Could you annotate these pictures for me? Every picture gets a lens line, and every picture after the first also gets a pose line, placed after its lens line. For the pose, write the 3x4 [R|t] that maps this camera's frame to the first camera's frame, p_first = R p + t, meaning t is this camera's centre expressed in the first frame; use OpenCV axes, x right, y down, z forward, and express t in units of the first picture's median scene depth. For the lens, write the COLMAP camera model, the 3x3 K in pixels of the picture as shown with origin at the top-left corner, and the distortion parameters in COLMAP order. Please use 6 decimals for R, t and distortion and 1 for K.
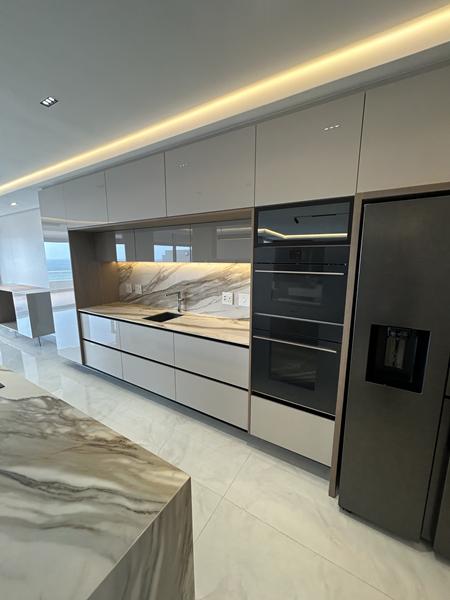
lens RADIAL K [[240.8, 0, 225.2], [0, 240.8, 299.8], [0, 0, 1]] dist [0.013070, 0.000506]
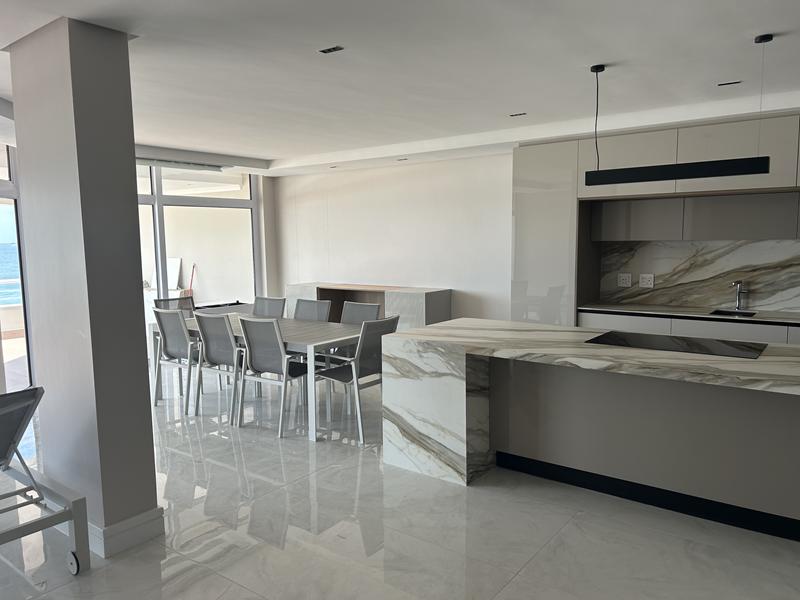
lens RADIAL K [[599.9, 0, 396.4], [0, 599.9, 299.2], [0, 0, 1]] dist [0.011886, -0.004147]
pose [[0.994104, 0.001772, -0.108417, -1.023206], [-0.009639, 0.997352, -0.072080, 0.161752], [0.108003, 0.072700, 0.991489, -0.892876]]
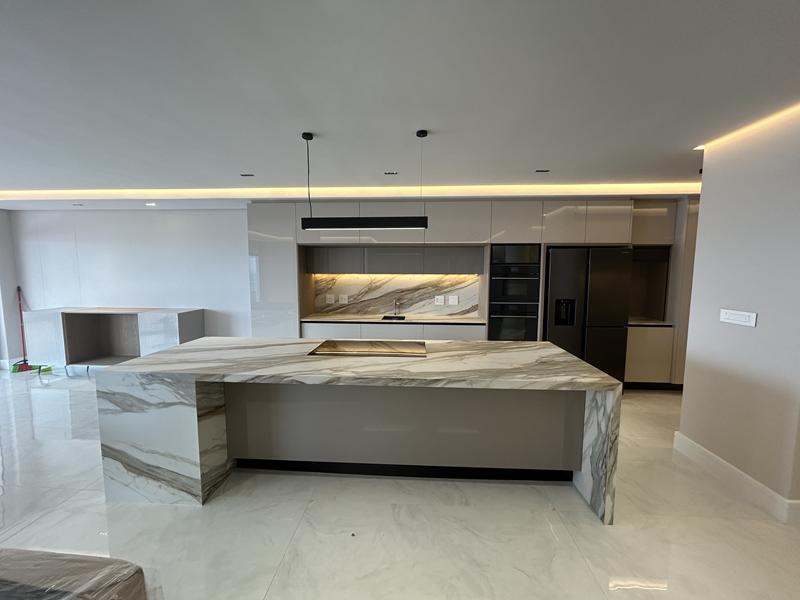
lens RADIAL K [[321.1, 0, 398.2], [0, 321.1, 303.6], [0, 0, 1]] dist [0.013070, 0.000506]
pose [[0.885978, -0.042182, 0.461805, -0.938762], [0.075490, 0.995690, -0.053880, 0.083957], [-0.457542, 0.082598, 0.885344, -0.449617]]
